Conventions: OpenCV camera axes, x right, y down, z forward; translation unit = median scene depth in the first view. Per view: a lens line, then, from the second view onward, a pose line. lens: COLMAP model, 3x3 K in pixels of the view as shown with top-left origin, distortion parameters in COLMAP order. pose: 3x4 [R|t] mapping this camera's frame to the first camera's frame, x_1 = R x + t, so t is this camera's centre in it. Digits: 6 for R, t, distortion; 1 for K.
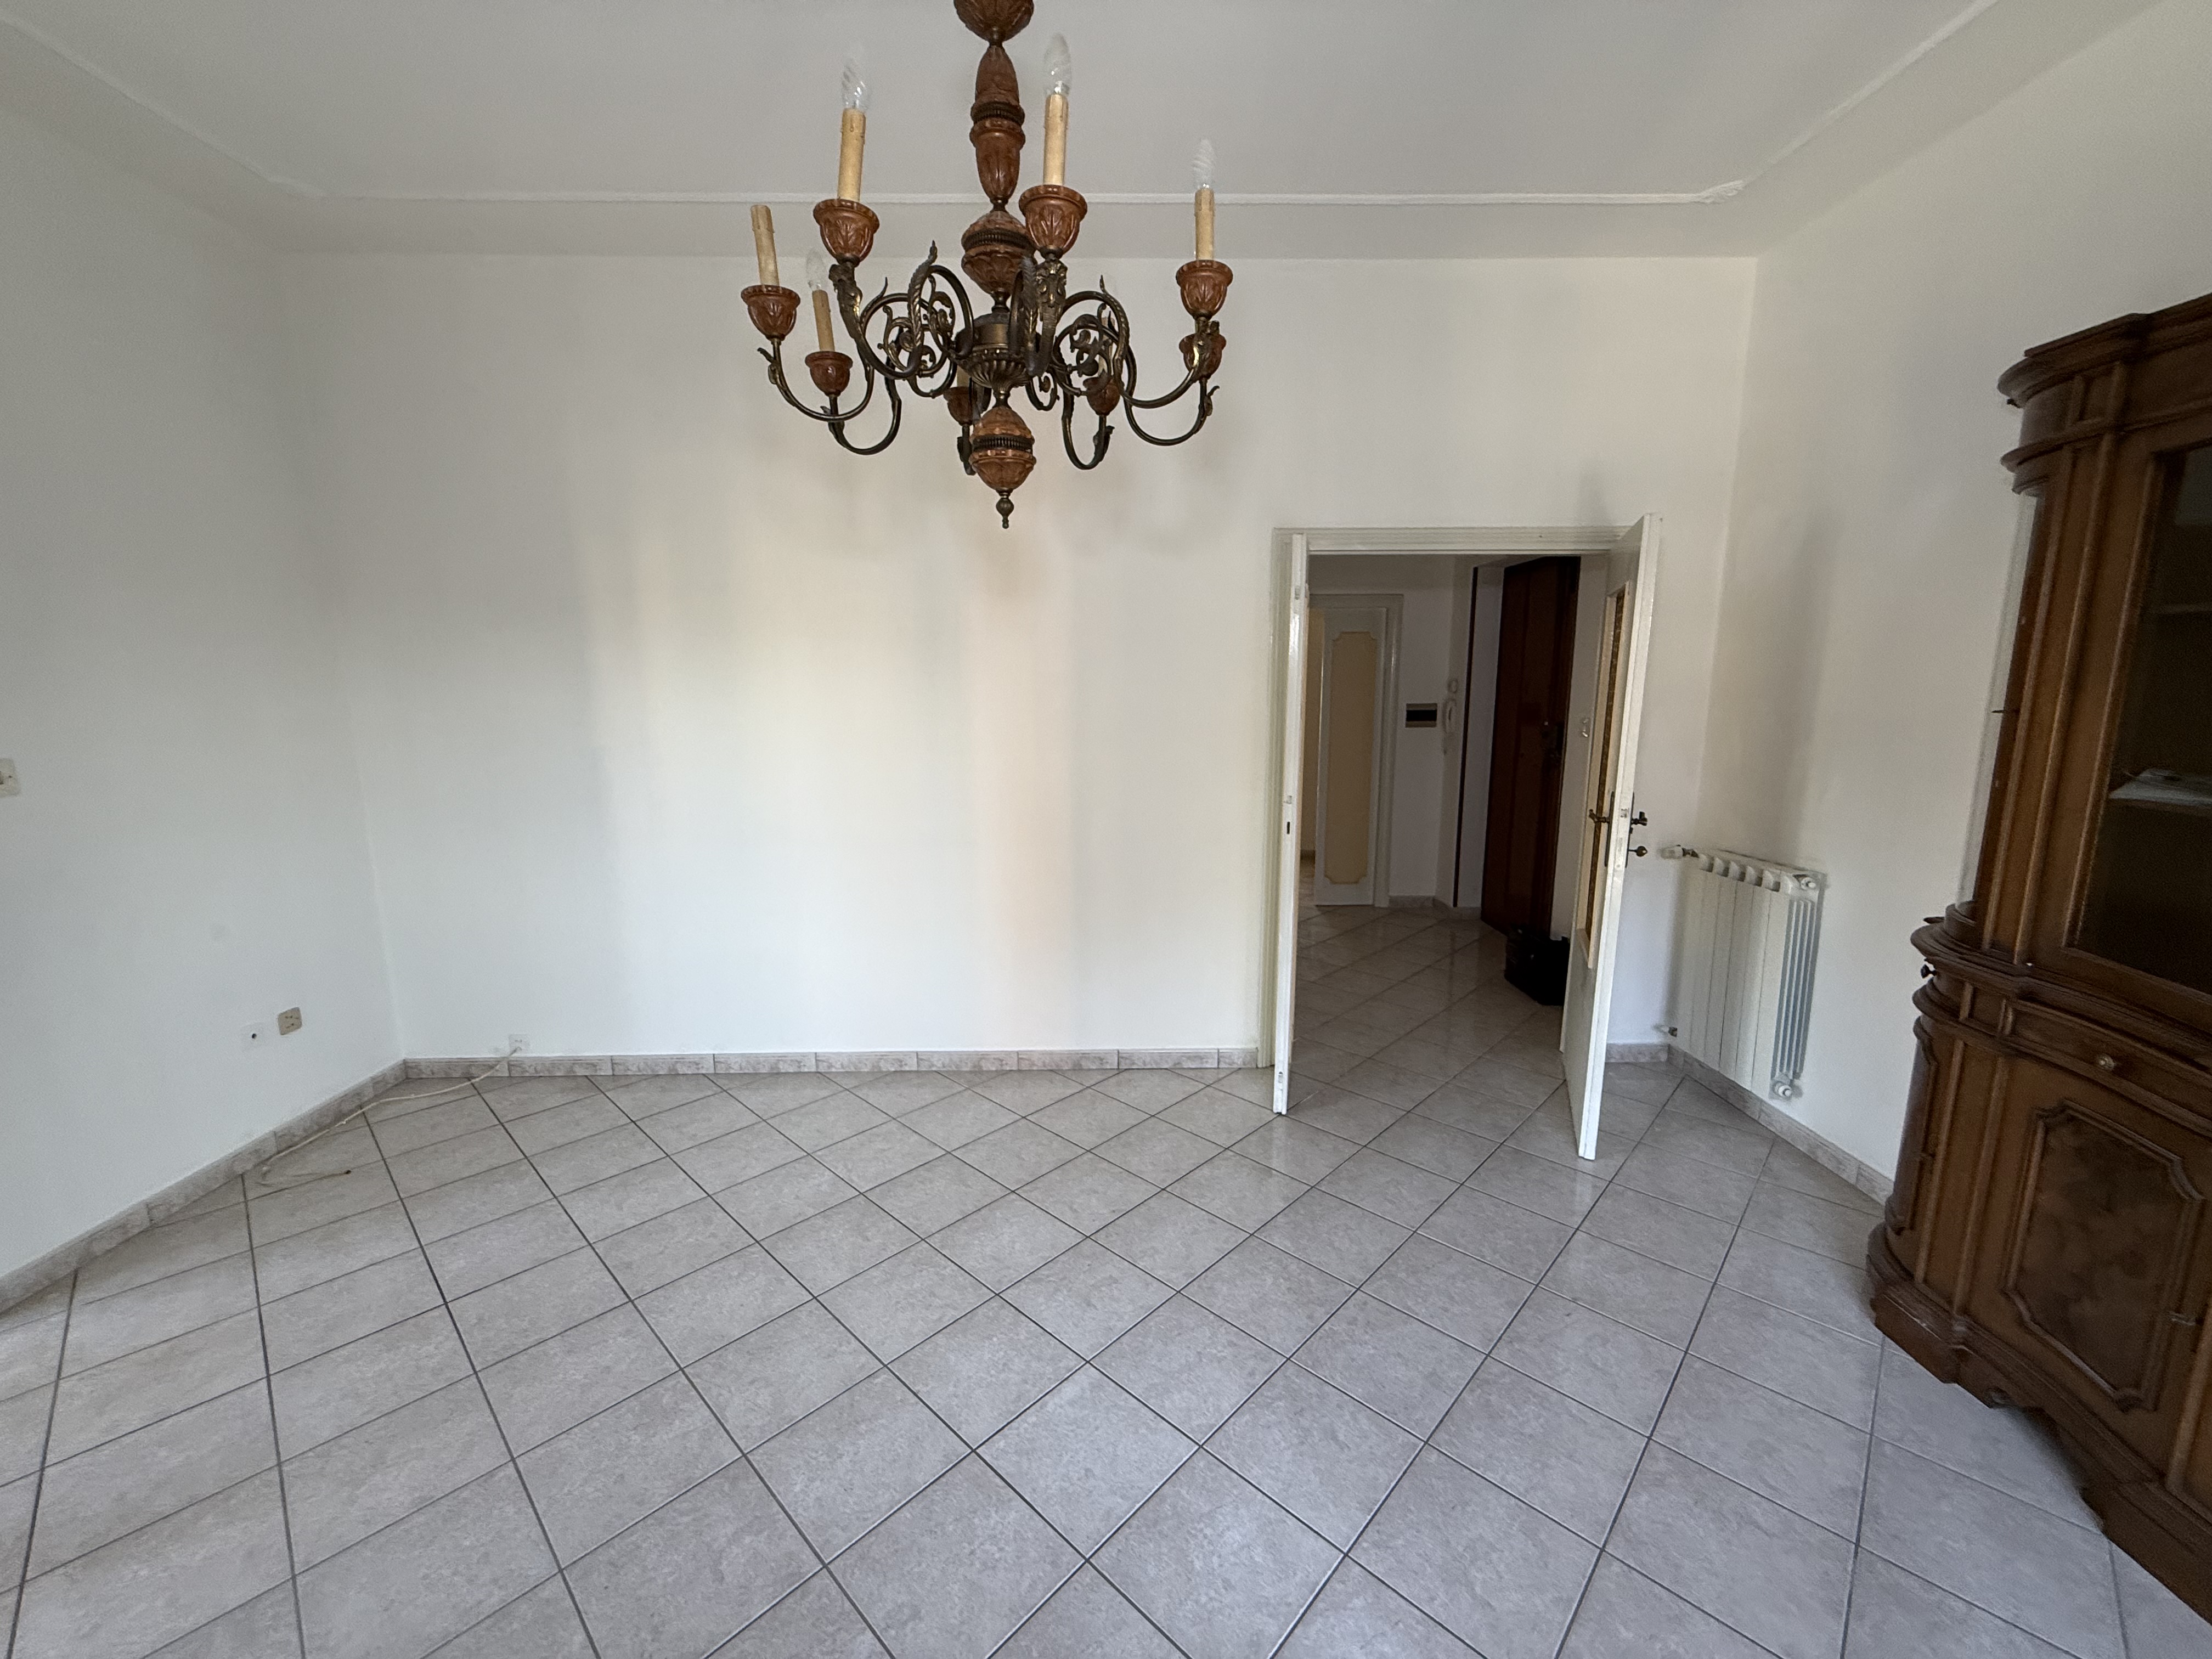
lens RADIAL K [[879.4, 0, 1105.1], [0, 879.4, 832.9], [0, 0, 1]] dist [-0.001134, -0.000321]
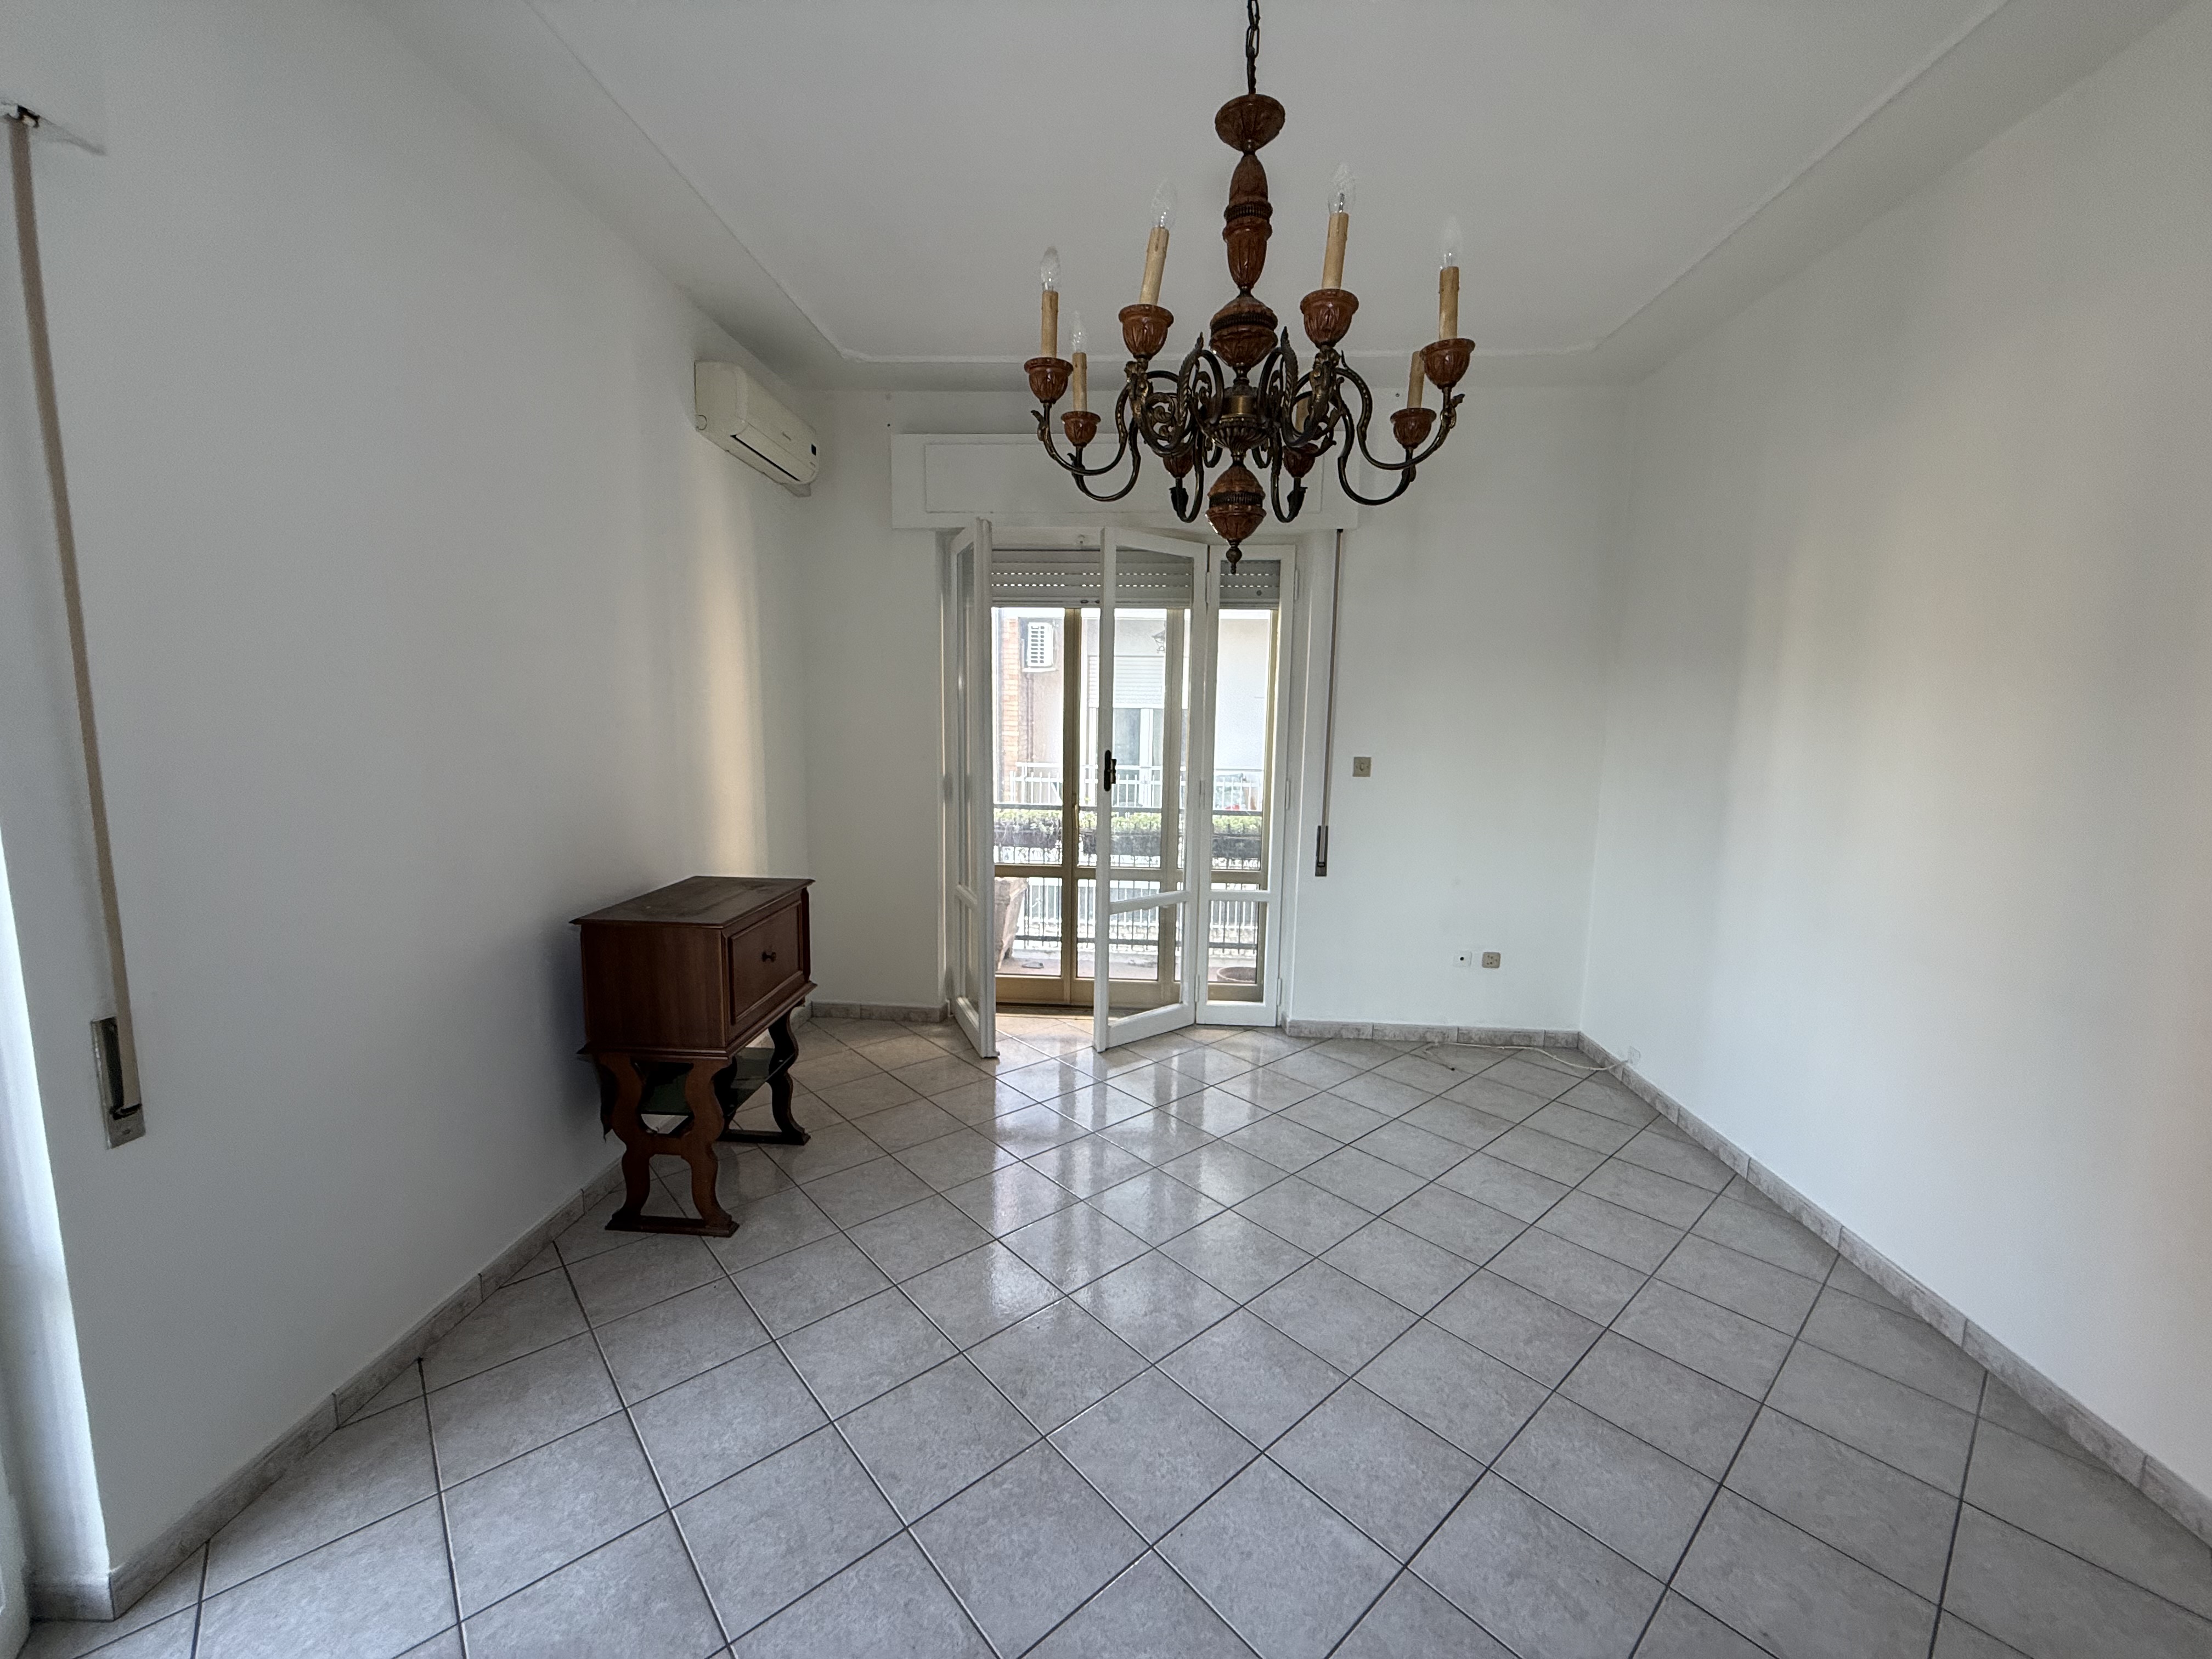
lens RADIAL K [[879.4, 0, 1105.1], [0, 879.4, 832.9], [0, 0, 1]] dist [-0.001134, -0.000321]
pose [[-0.082566, 0.135017, -0.987397, 0.709386], [-0.186178, 0.971248, 0.148377, -0.111996], [0.979041, 0.196083, -0.055054, 0.658906]]
